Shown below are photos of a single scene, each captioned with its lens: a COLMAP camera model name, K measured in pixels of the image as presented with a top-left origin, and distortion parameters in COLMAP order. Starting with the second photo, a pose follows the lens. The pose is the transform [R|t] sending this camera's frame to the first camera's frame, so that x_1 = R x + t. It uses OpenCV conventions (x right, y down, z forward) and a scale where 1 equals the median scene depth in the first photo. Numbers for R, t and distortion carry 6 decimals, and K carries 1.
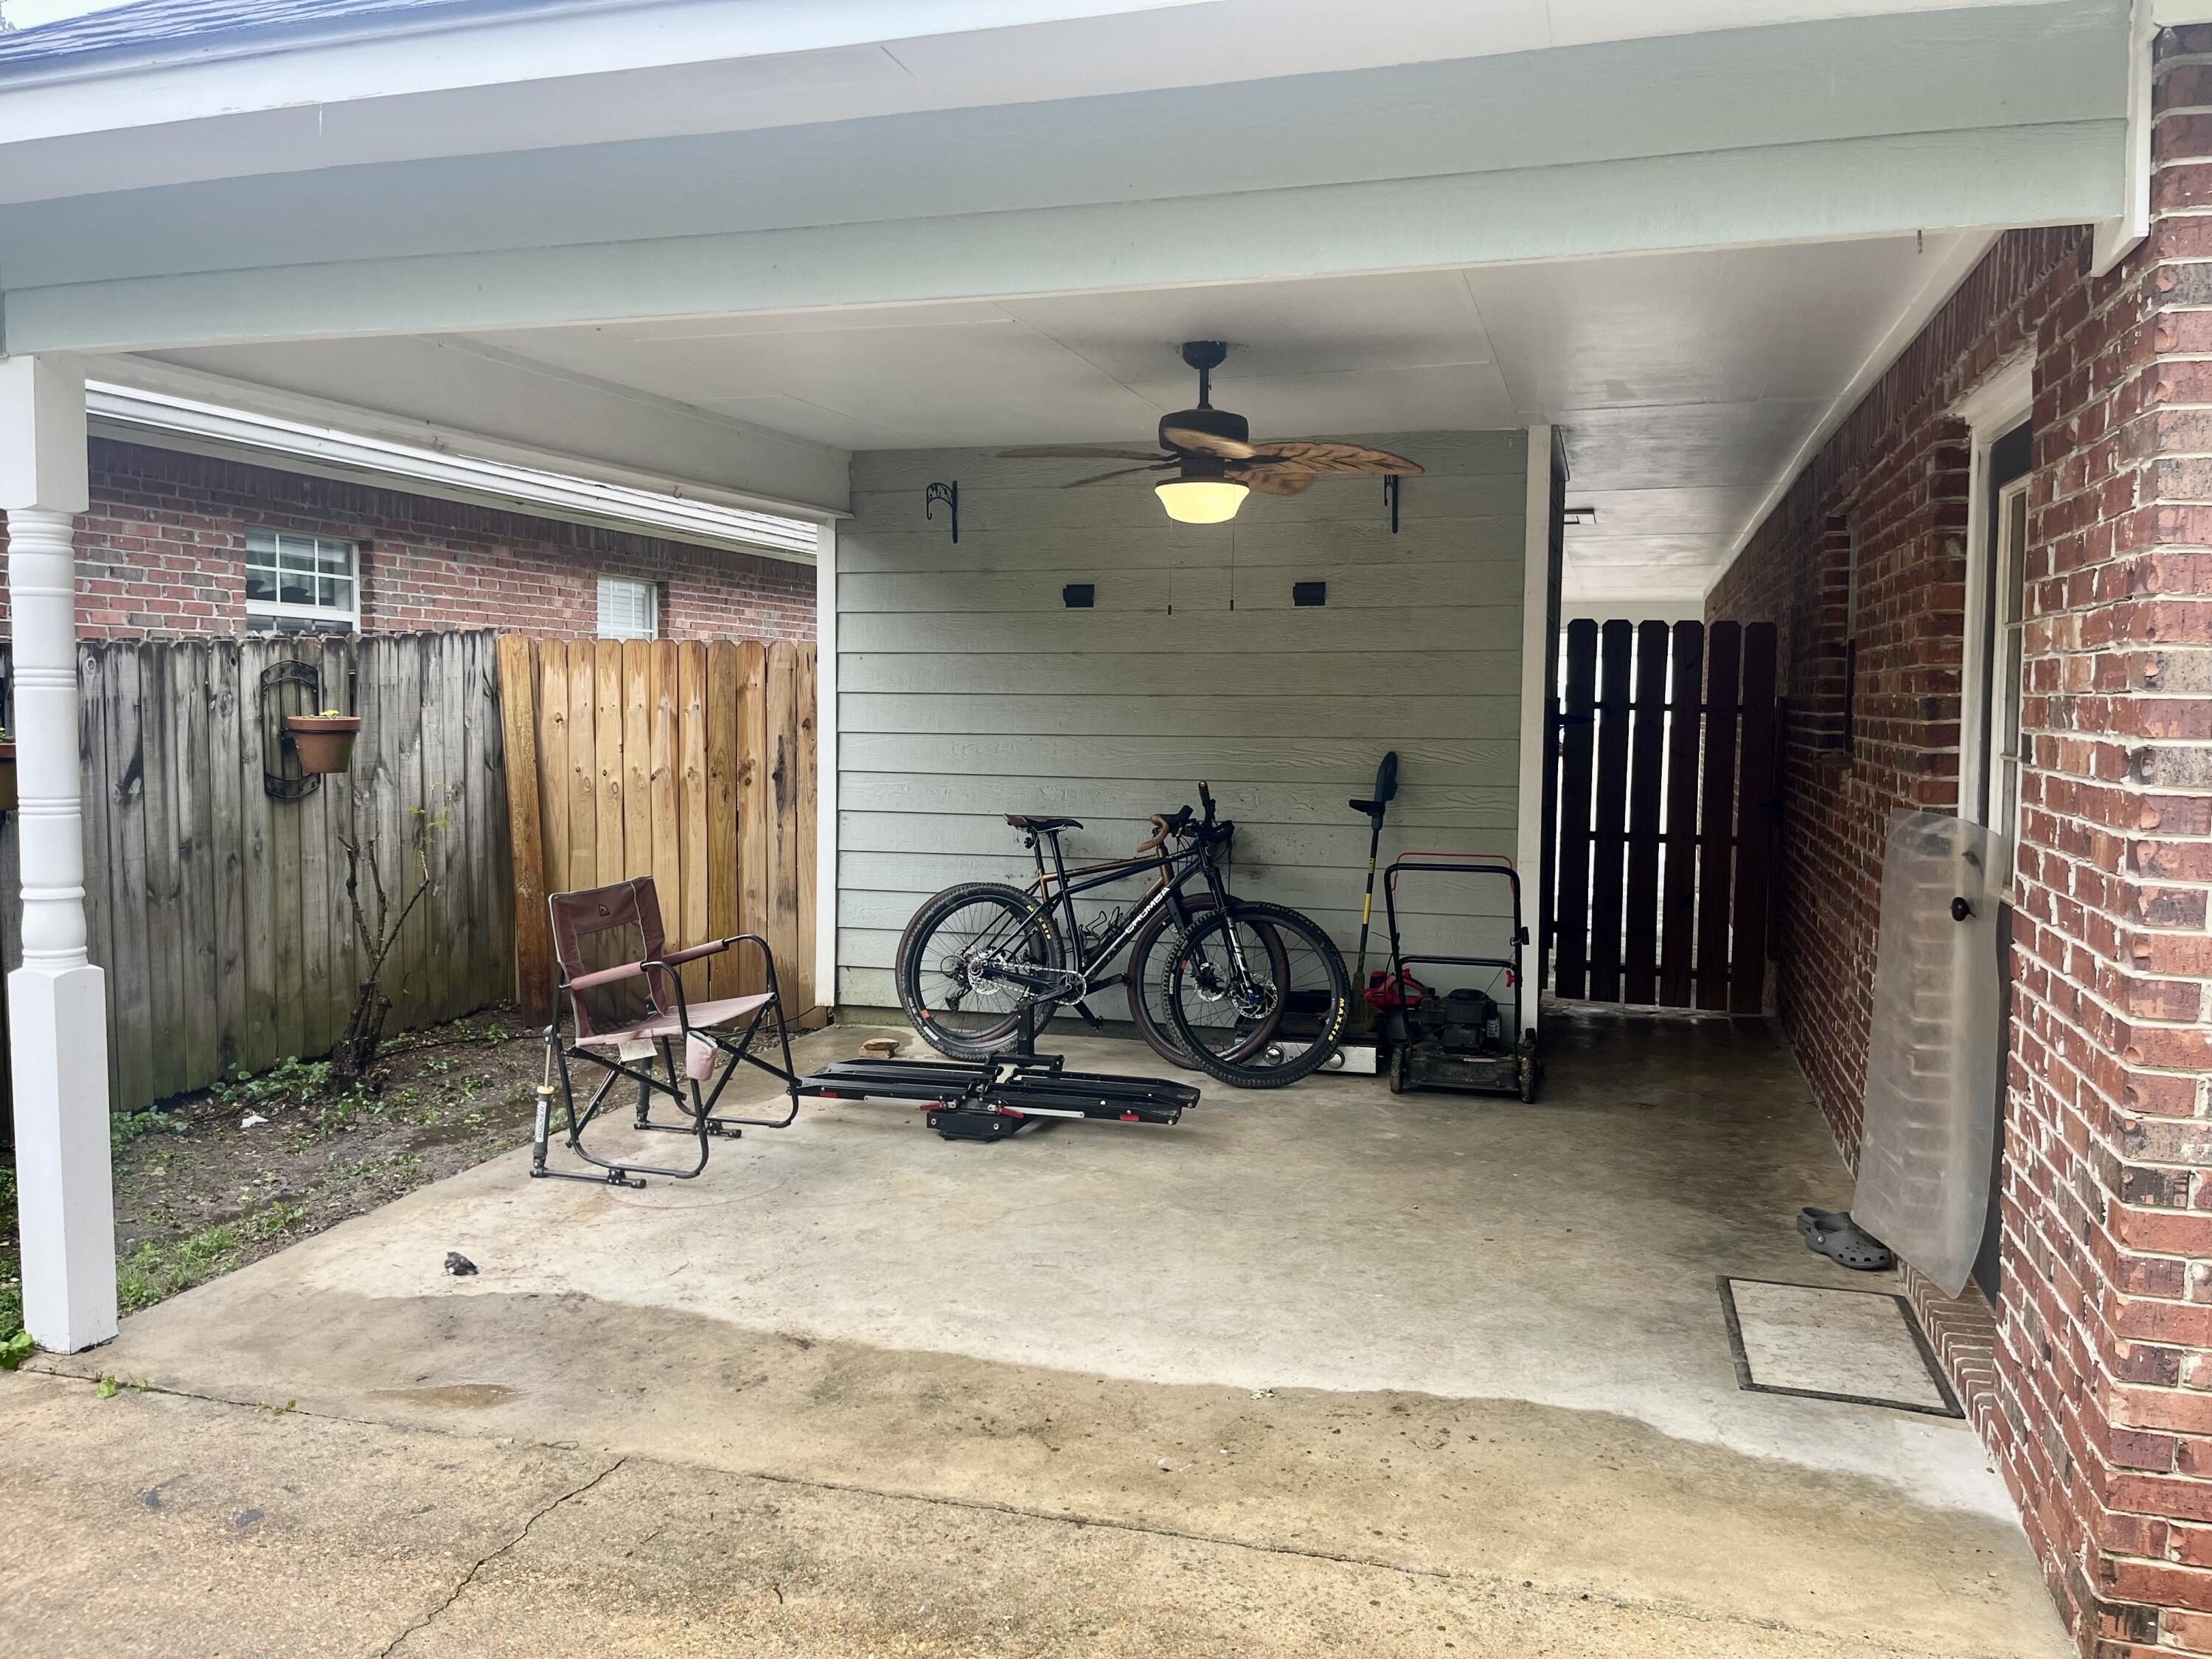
lens RADIAL K [[1646.9, 0, 1106.0], [0, 1646.9, 829.5], [0, 0, 1]] dist [0.052583, -0.119838]
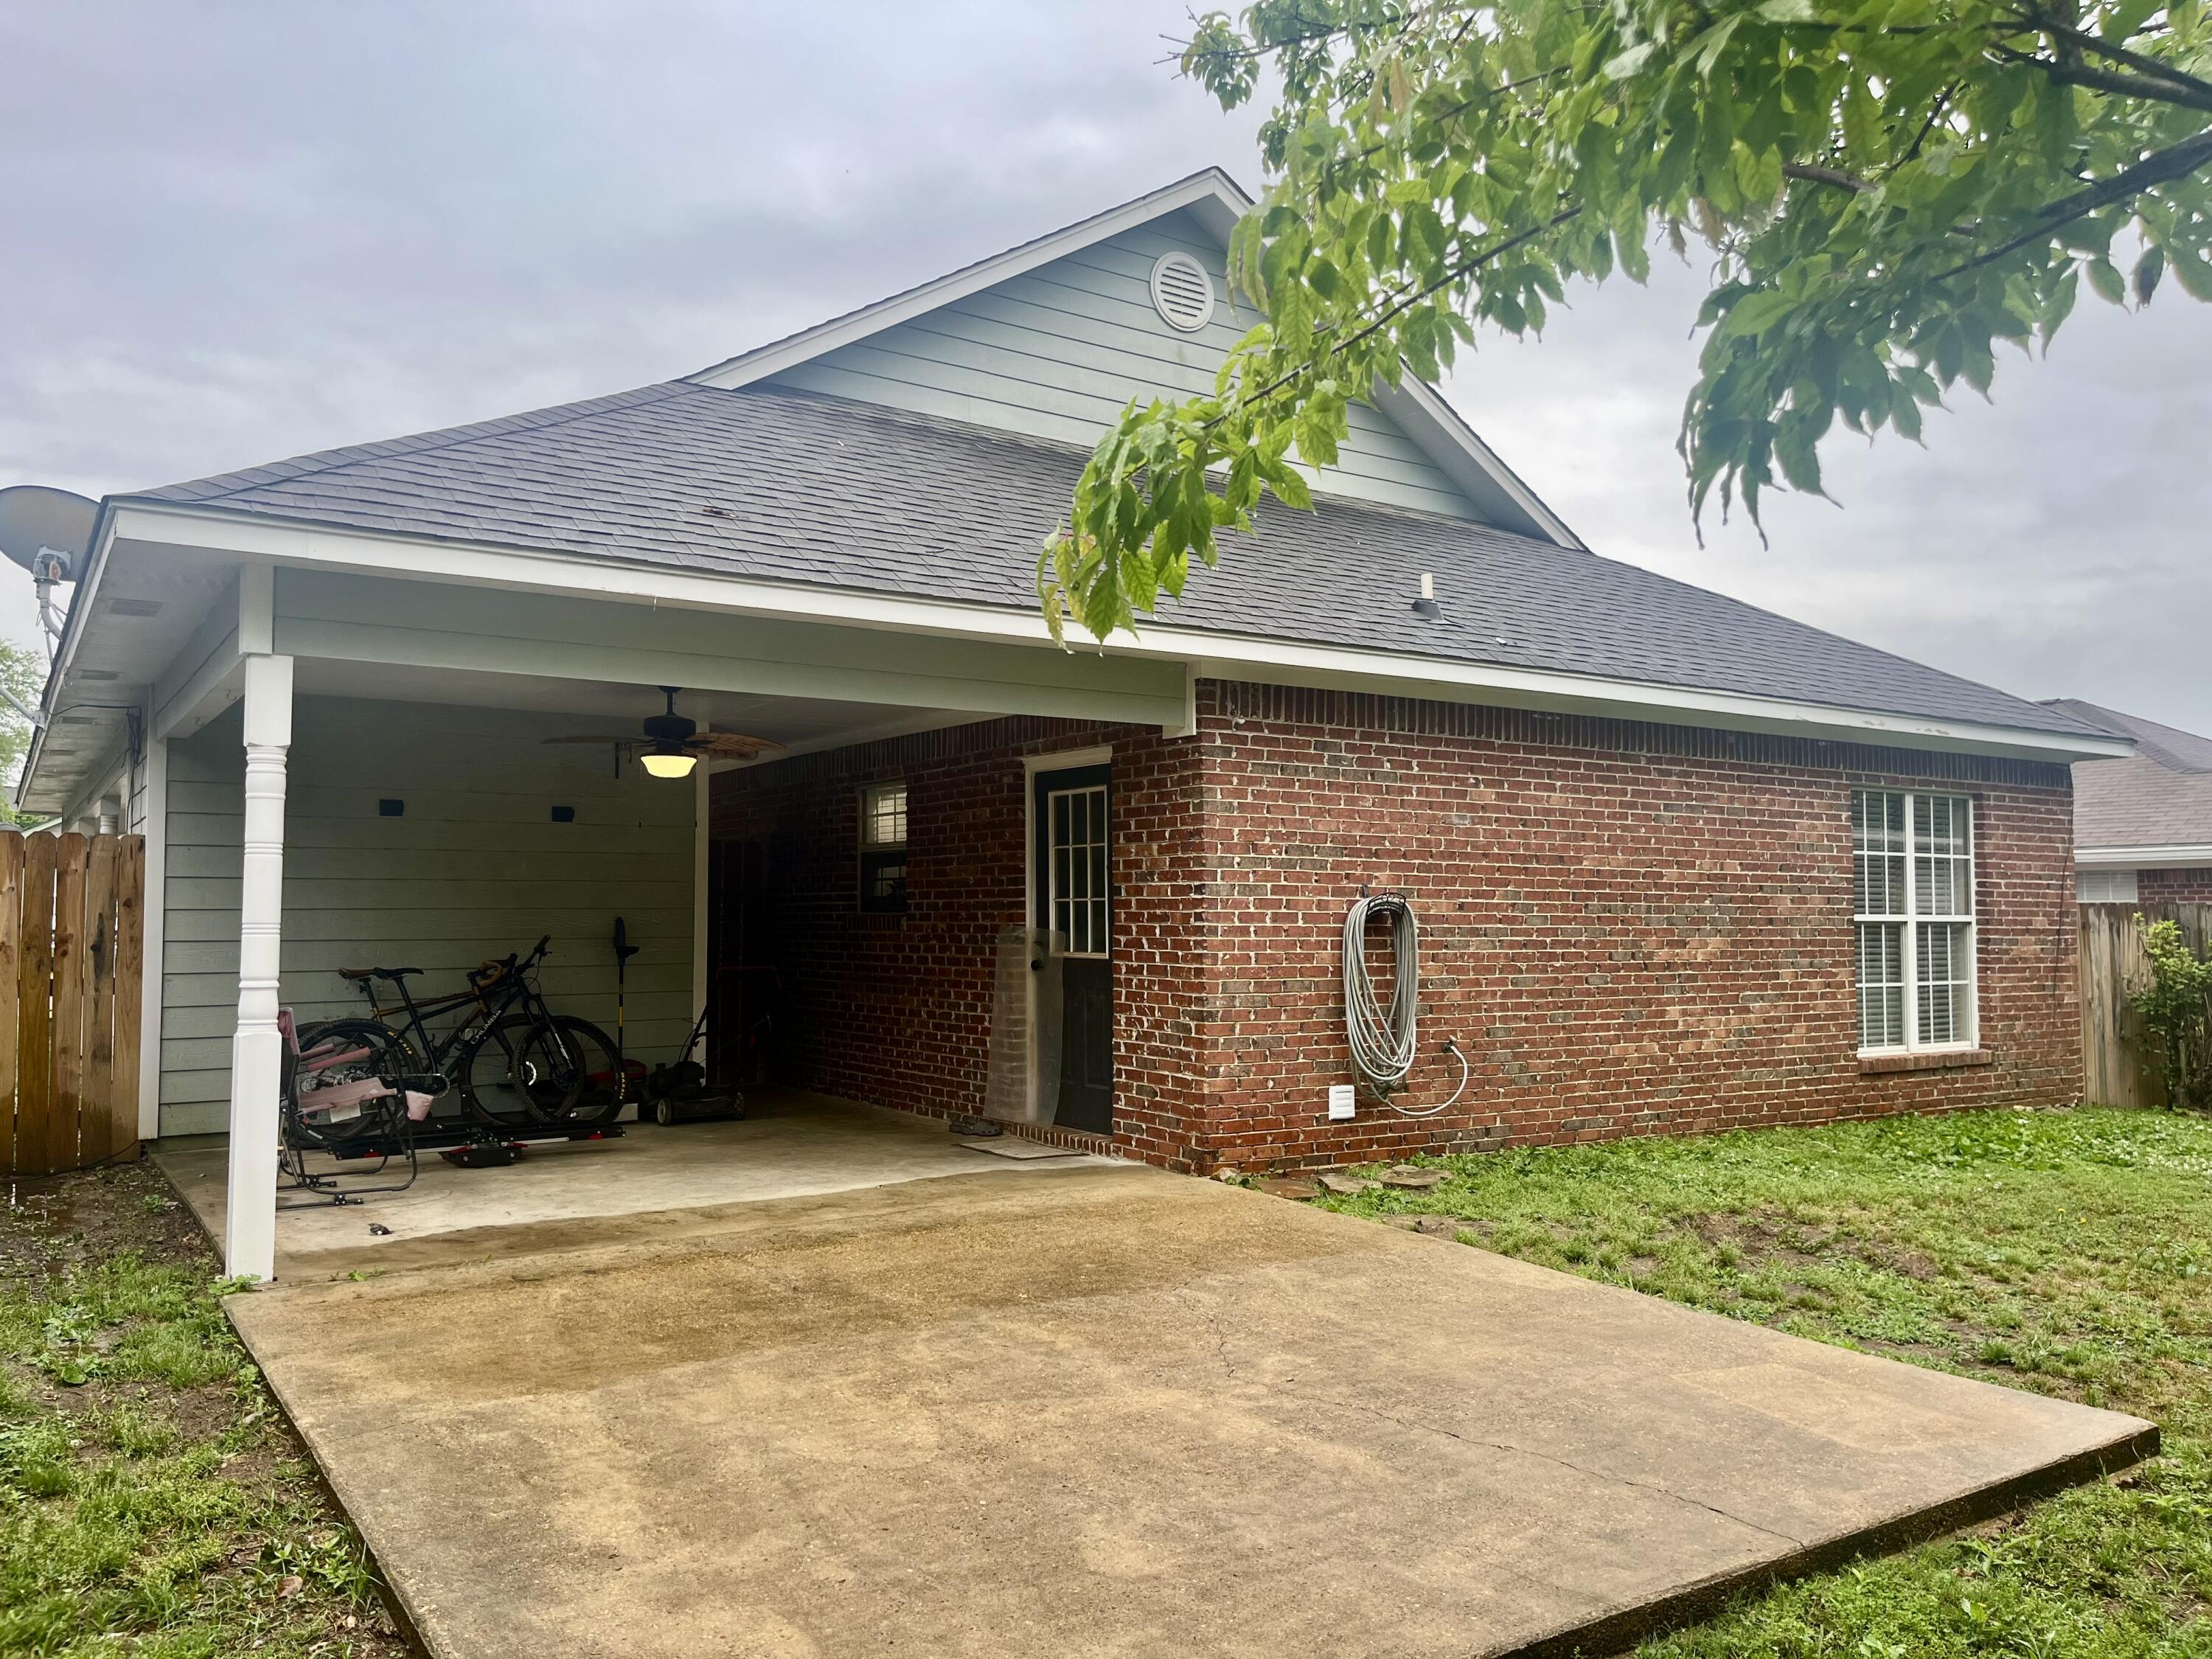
lens RADIAL K [[1646.9, 0, 1106.0], [0, 1646.9, 829.5], [0, 0, 1]] dist [0.052583, -0.119838]
pose [[0.636969, 0.032381, 0.770209, -0.737626], [0.067999, 0.992863, -0.097977, 0.054988], [-0.767885, 0.114782, 0.630221, -0.348538]]
